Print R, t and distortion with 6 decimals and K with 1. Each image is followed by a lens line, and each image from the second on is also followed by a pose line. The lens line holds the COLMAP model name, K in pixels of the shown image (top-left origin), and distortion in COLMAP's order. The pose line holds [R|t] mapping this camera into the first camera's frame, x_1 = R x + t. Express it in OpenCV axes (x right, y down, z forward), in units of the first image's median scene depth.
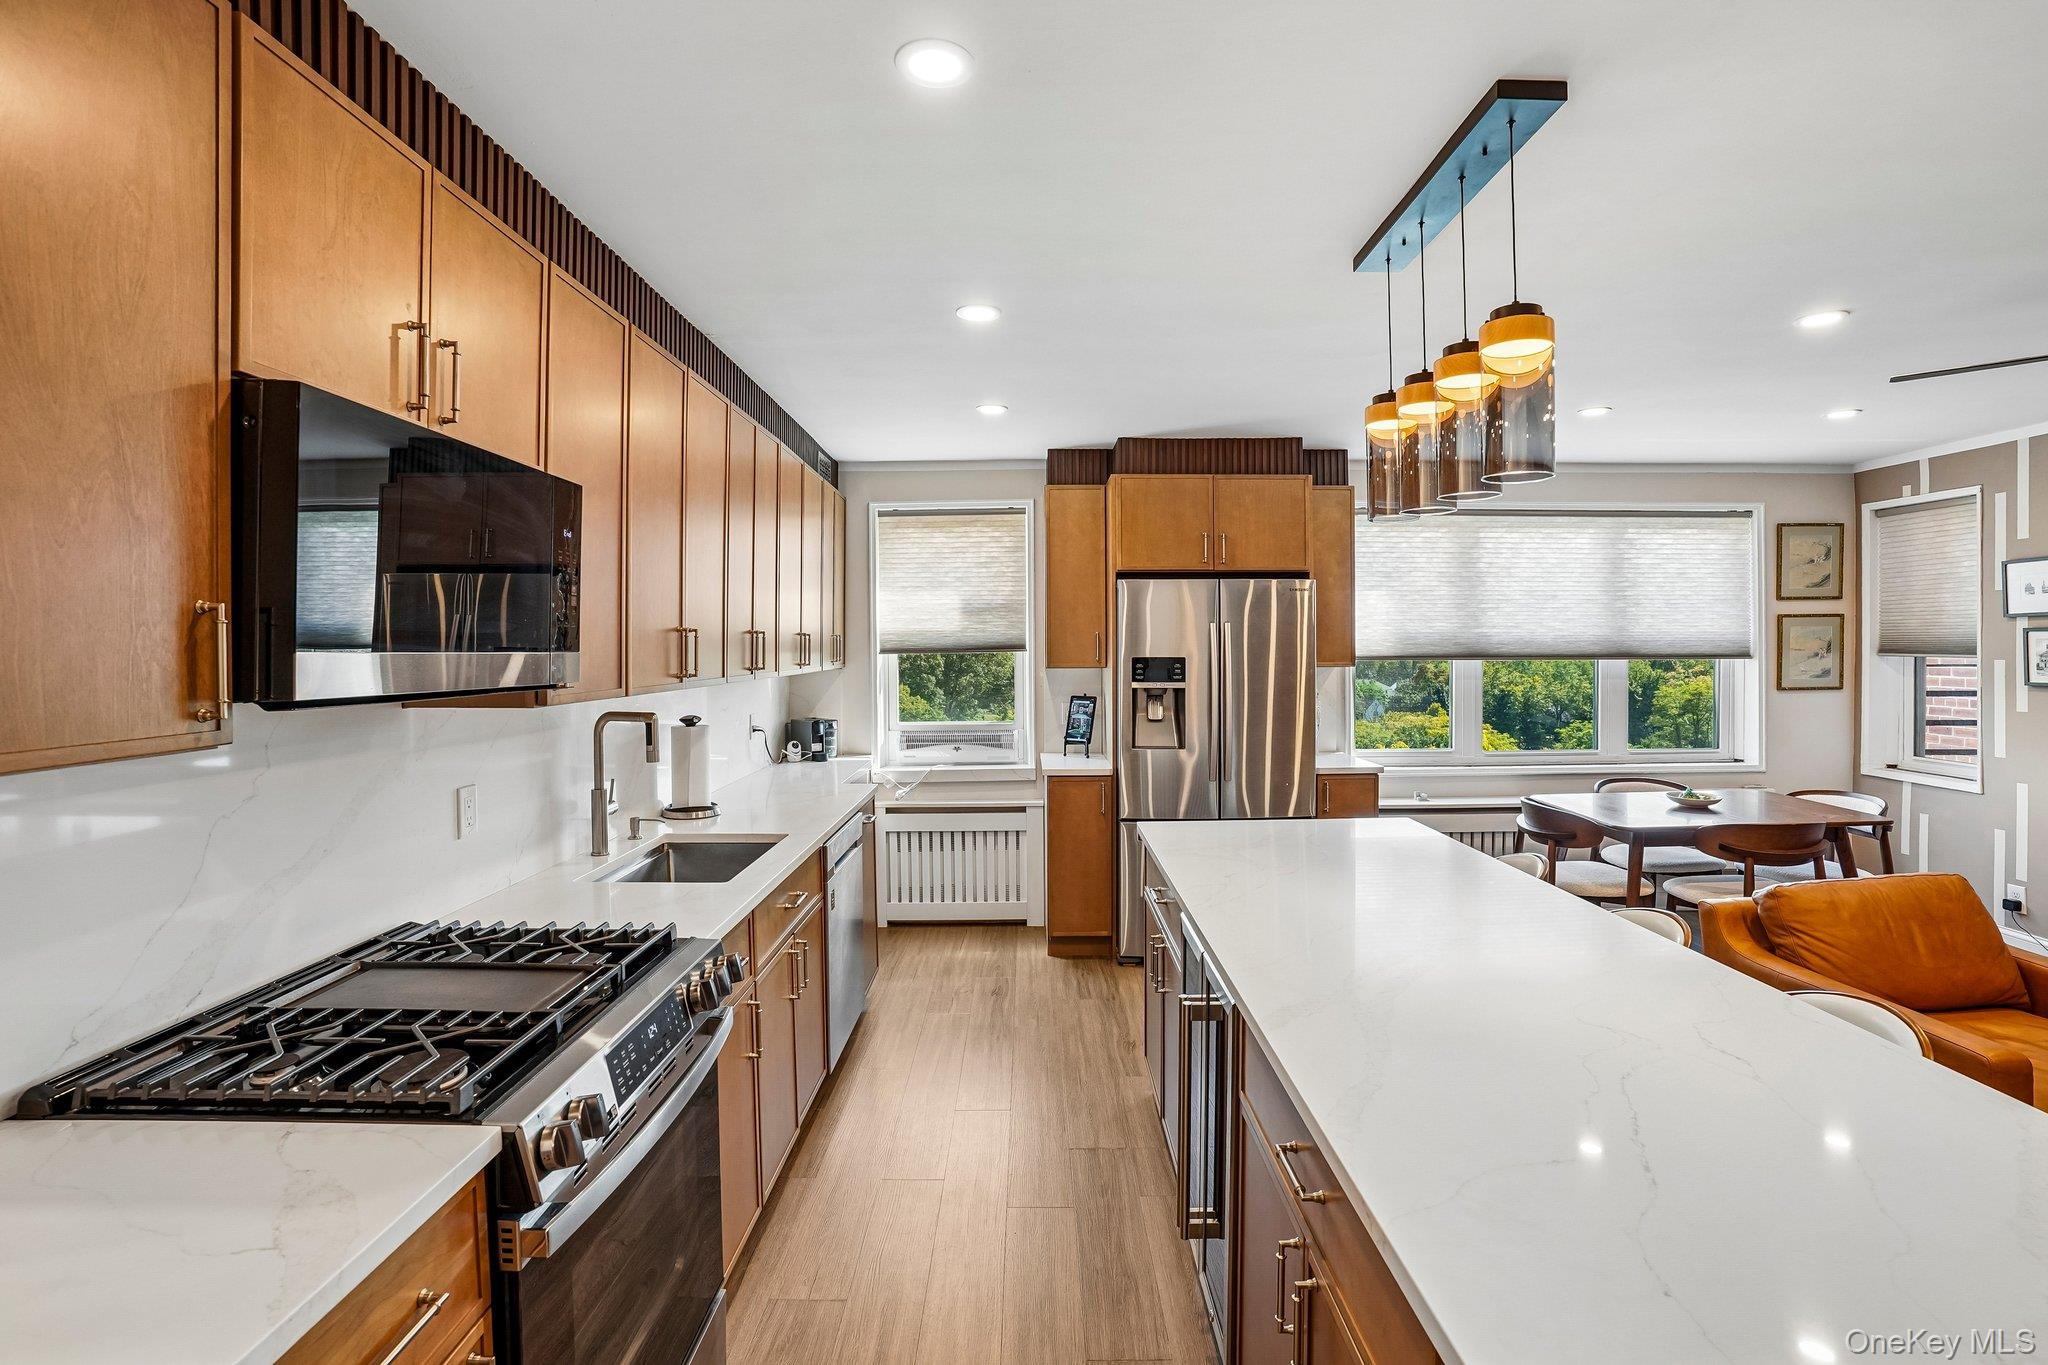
lens RADIAL K [[963.4, 0, 1029.9], [0, 963.4, 653.1], [0, 0, 1]] dist [-0.085215, 0.034112]
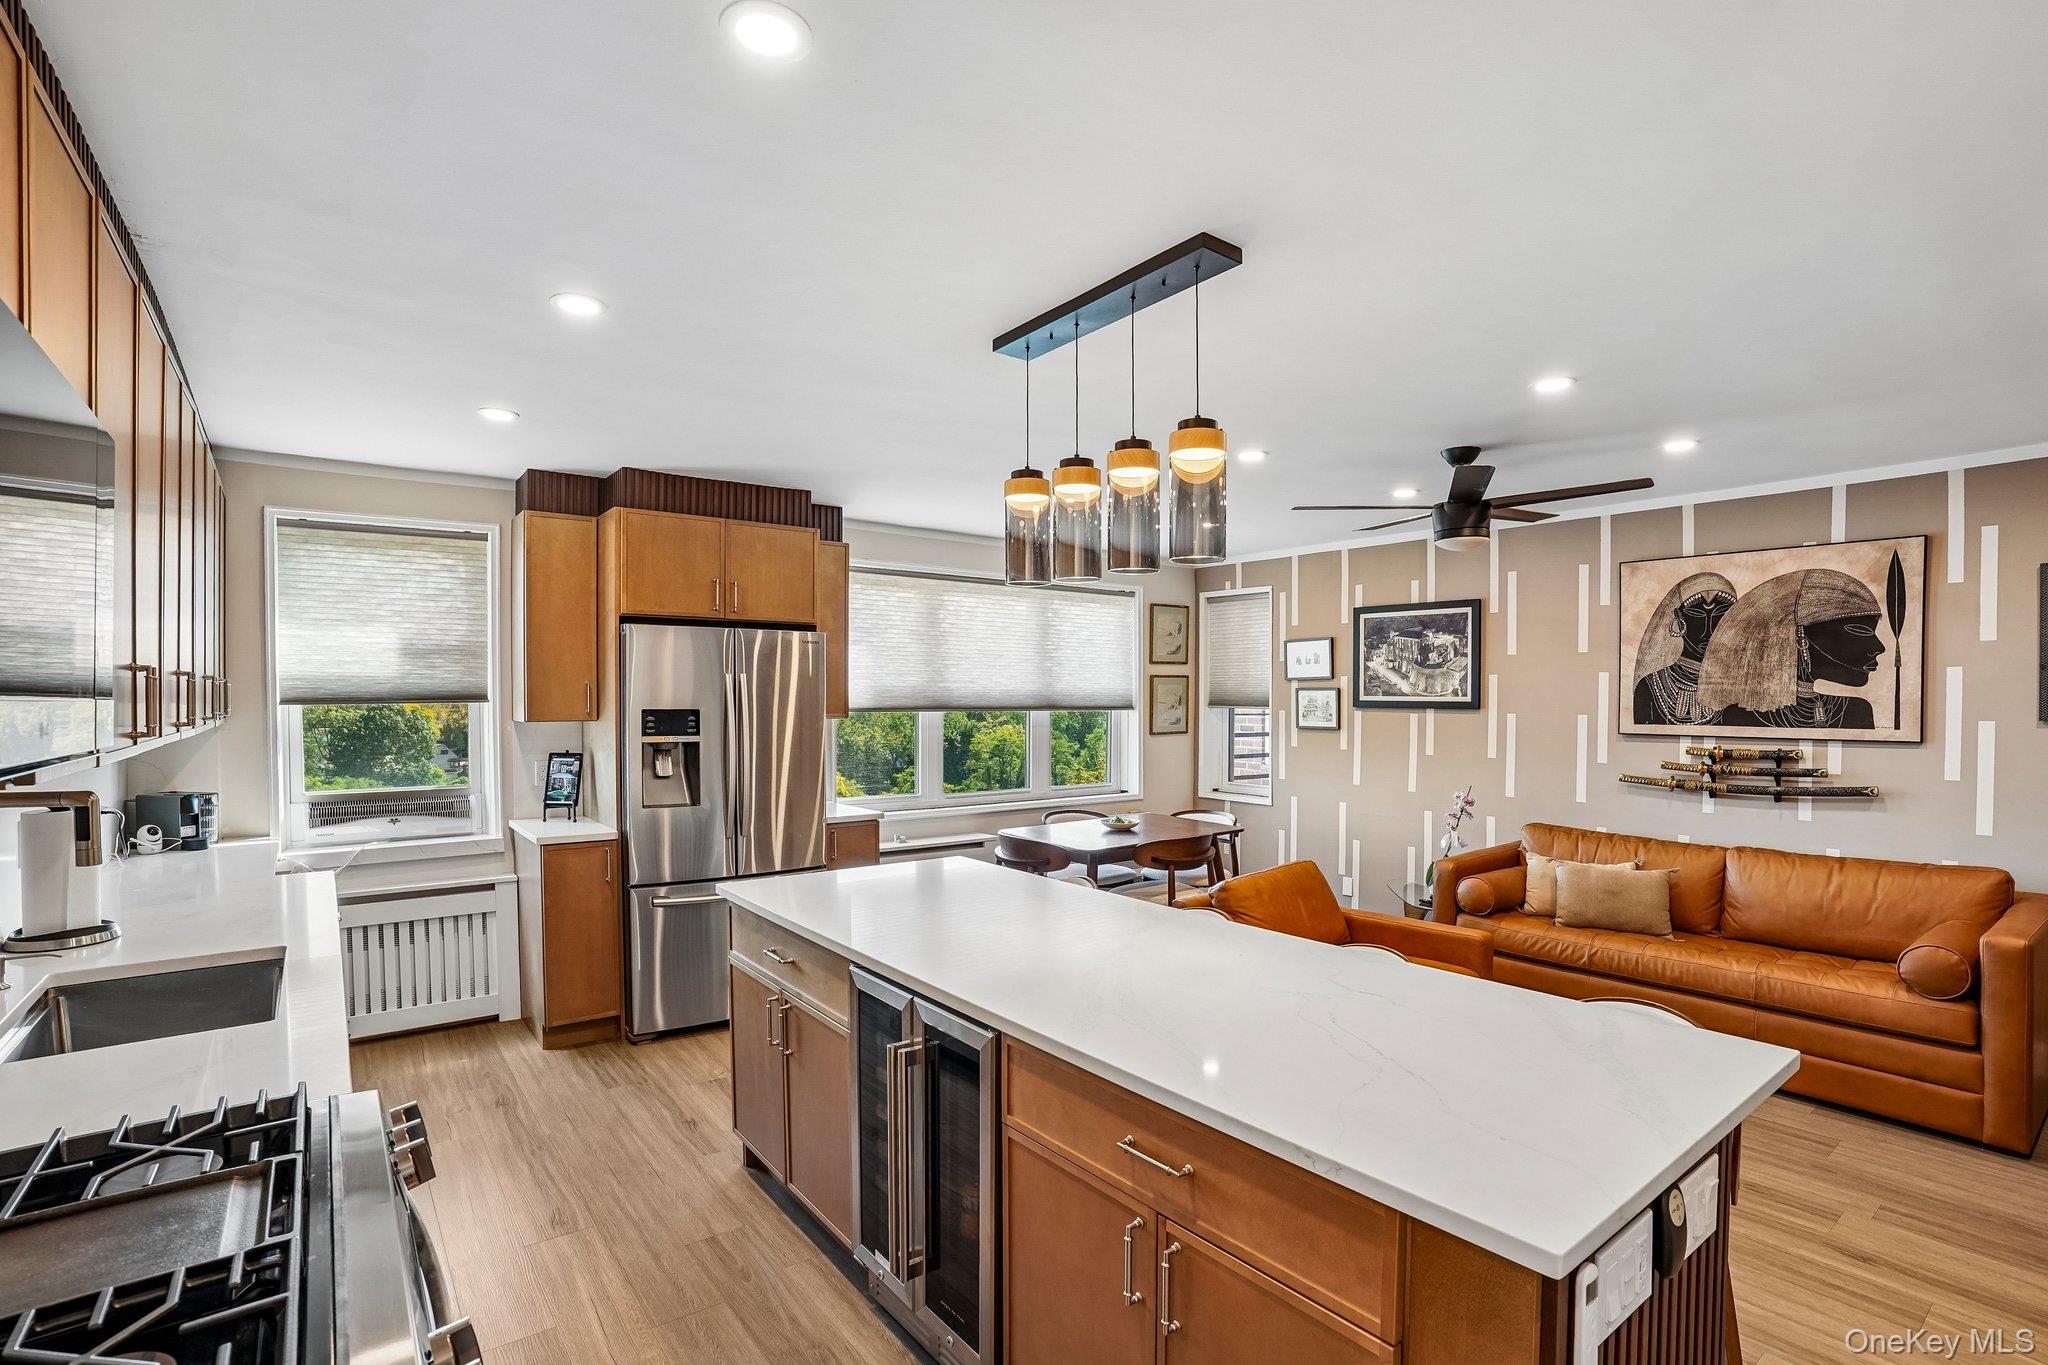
lens RADIAL K [[967.6, 0, 1027.5], [0, 967.6, 716.6], [0, 0, 1]] dist [-0.085005, 0.035488]
pose [[0.794639, -0.005615, 0.607056, -0.135785], [-0.001075, 0.999943, 0.010657, 0.001474], [-0.607081, -0.009121, 0.794587, 0.045231]]
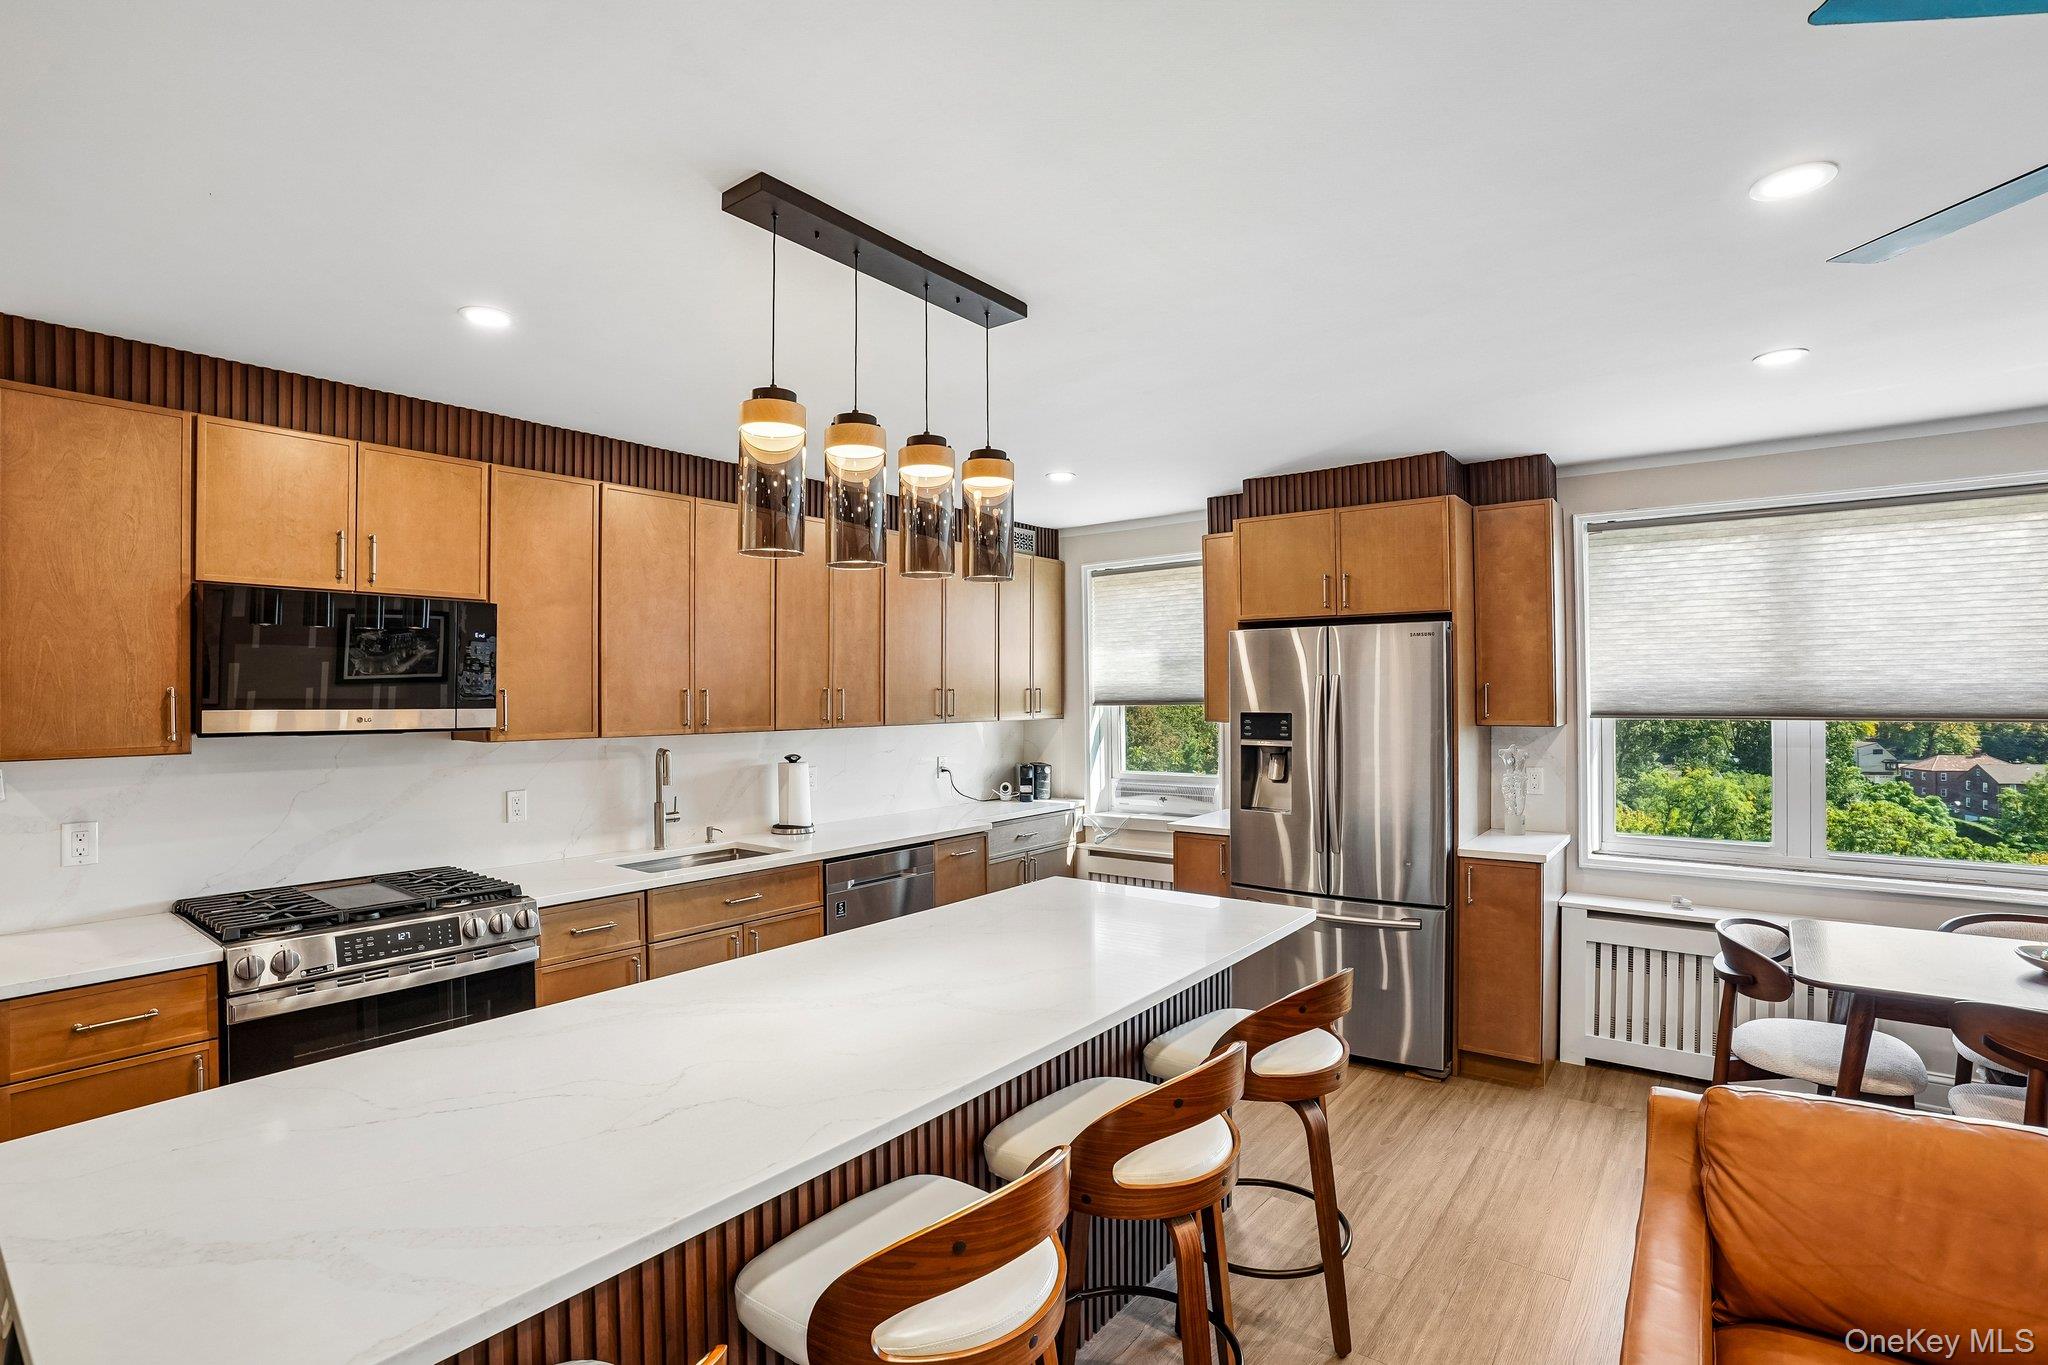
lens RADIAL K [[965.3, 0, 1029.5], [0, 965.3, 688.8], [0, 0, 1]] dist [-0.083585, 0.032658]
pose [[0.792022, -0.002803, -0.610486, 0.452001], [-0.002450, 0.999967, -0.007769, -0.009281], [0.610488, 0.007648, 0.791989, 0.109442]]
